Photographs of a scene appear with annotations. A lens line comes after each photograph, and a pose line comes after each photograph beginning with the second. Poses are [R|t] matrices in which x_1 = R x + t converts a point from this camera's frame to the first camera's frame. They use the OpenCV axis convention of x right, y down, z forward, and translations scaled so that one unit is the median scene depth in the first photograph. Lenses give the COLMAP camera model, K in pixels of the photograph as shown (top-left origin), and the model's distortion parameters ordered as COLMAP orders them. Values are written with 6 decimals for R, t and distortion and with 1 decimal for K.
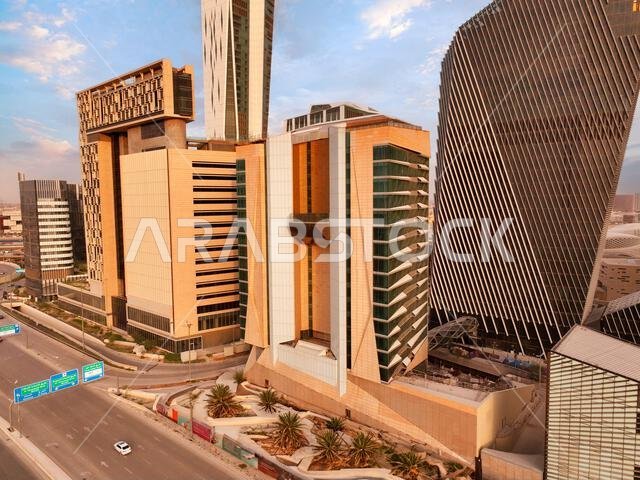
lens RADIAL K [[453.6, 0, 320.0], [0, 453.6, 240.0], [0, 0, 1]] dist [-0.002515, 0.003053]
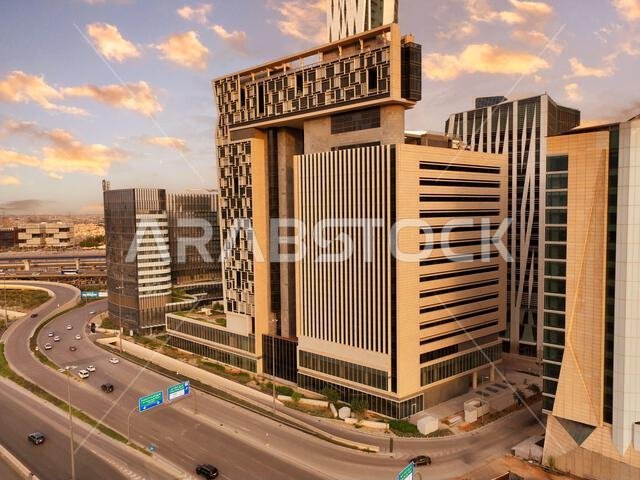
lens RADIAL K [[452.8, 0, 314.0], [0, 452.8, 239.7], [0, 0, 1]] dist [0.000002, 0.002445]
pose [[0.999893, -0.005411, 0.013572, -0.428686], [0.005716, 0.999728, -0.022600, -0.025525], [-0.013446, 0.022675, 0.999652, 0.235265]]
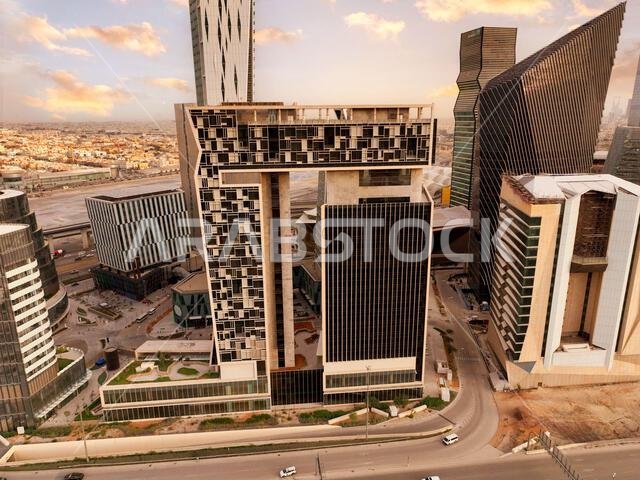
lens RADIAL K [[451.8, 0, 320.0], [0, 451.8, 240.0], [0, 0, 1]] dist [0.008678, 0.002571]
pose [[0.676282, -0.195227, 0.710302, -1.041510], [0.065863, 0.976405, 0.205657, -0.297499], [-0.733692, -0.092299, 0.673184, 0.474107]]
